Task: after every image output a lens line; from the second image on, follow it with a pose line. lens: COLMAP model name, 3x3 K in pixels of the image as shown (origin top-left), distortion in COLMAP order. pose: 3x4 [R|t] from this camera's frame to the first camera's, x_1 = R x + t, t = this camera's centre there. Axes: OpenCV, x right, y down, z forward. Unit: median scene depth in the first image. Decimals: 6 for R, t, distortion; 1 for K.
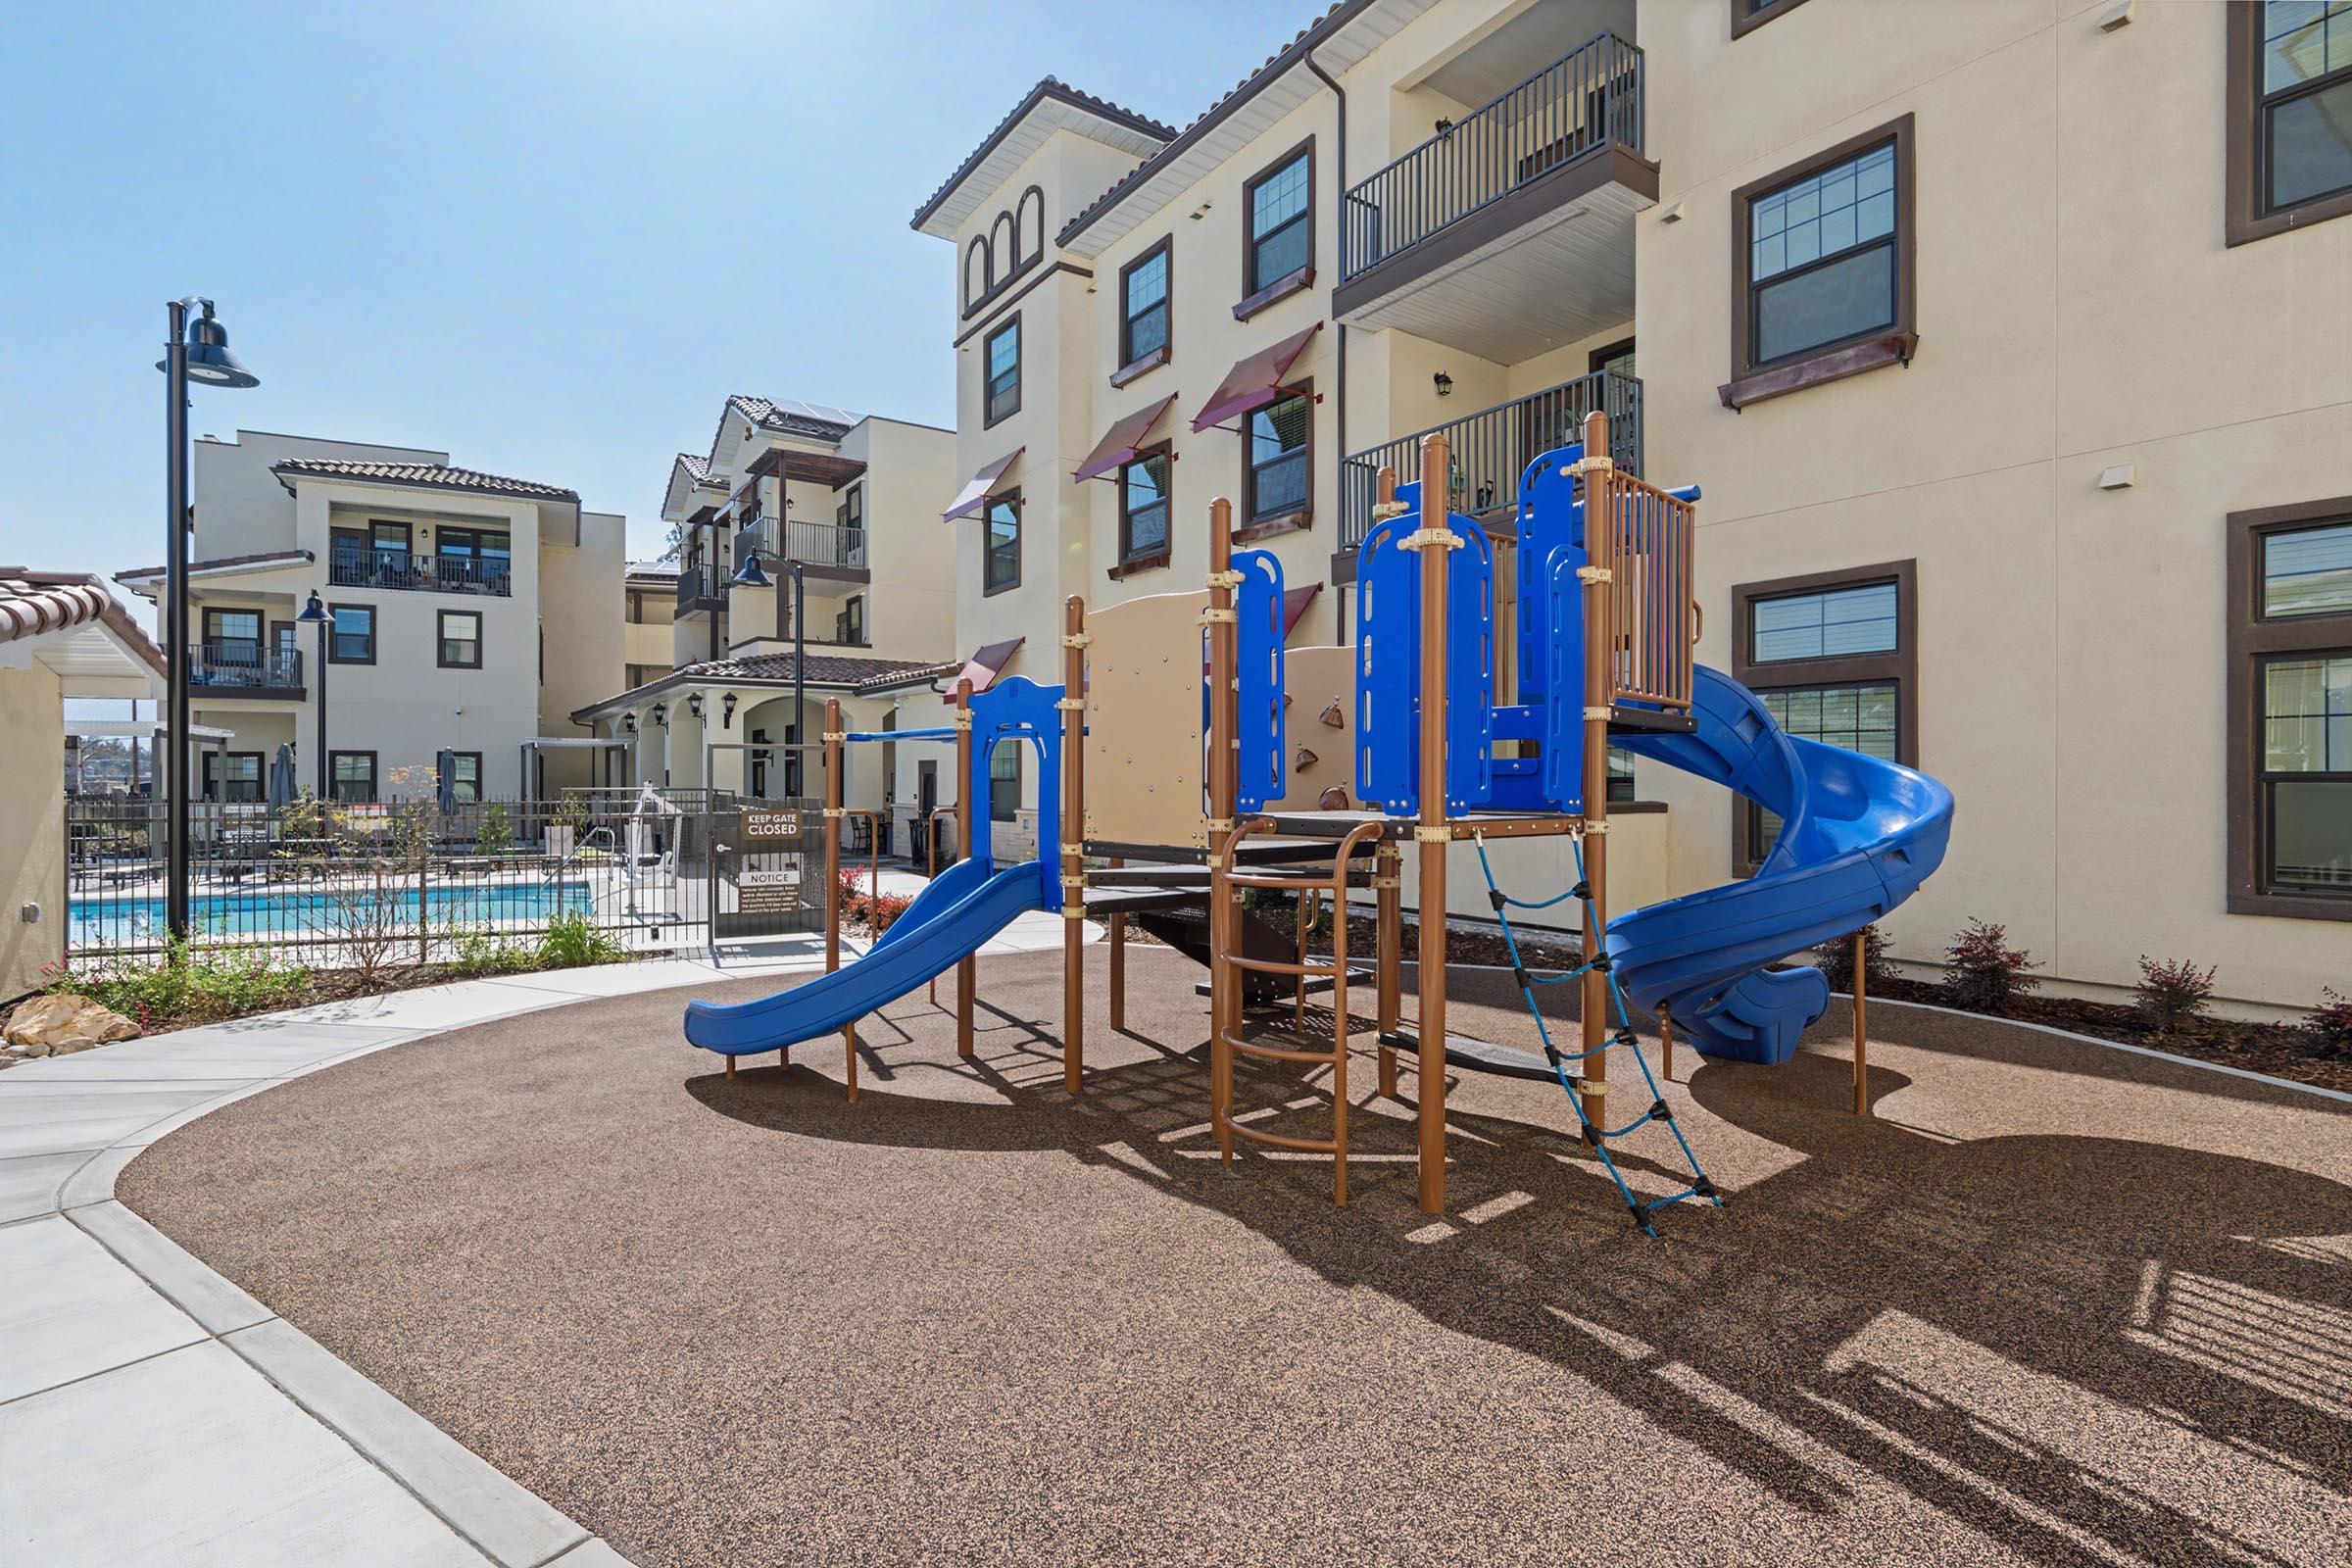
lens RADIAL K [[1115.9, 0, 1184.5], [0, 1115.9, 788.3], [0, 0, 1]] dist [0.000290, 0.000143]
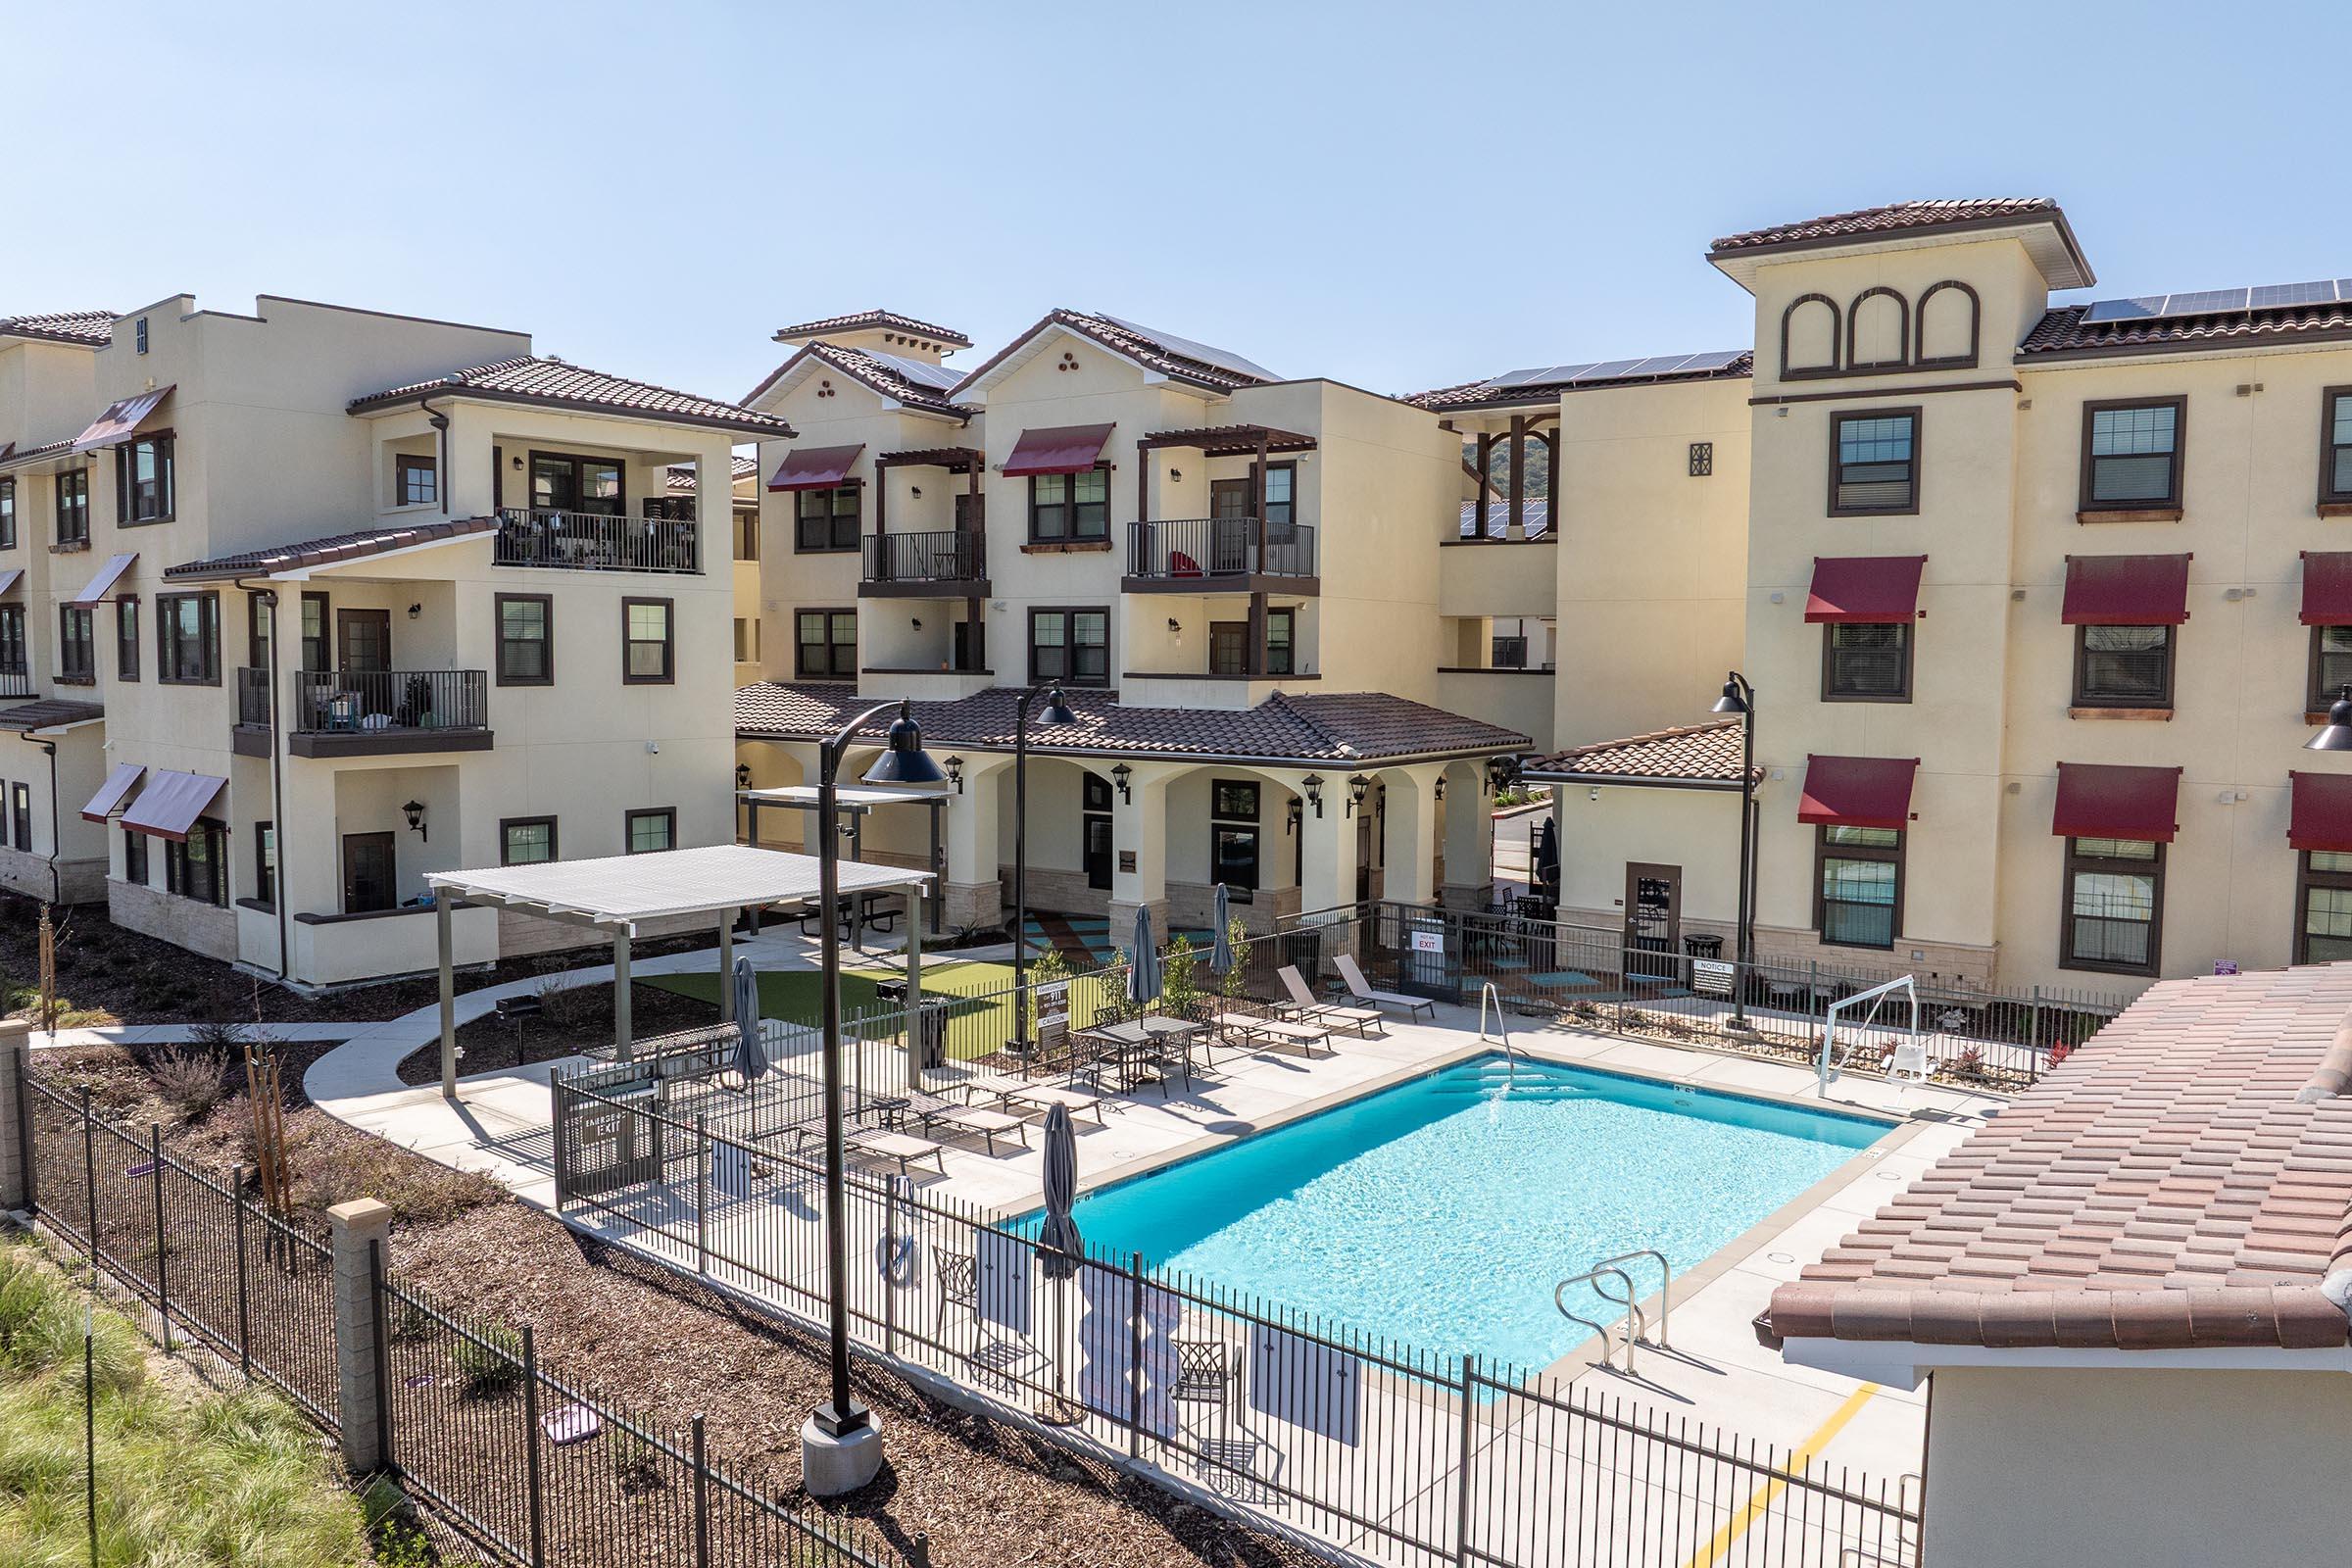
lens RADIAL K [[1646.2, 0, 1180.5], [0, 1646.2, 762.7], [0, 0, 1]] dist [-0.006415, -0.062760]
pose [[0.932036, -0.015004, 0.362055, -0.754382], [-0.006750, 0.998250, 0.058744, -0.128174], [-0.362302, -0.057196, 0.930304, -0.037940]]
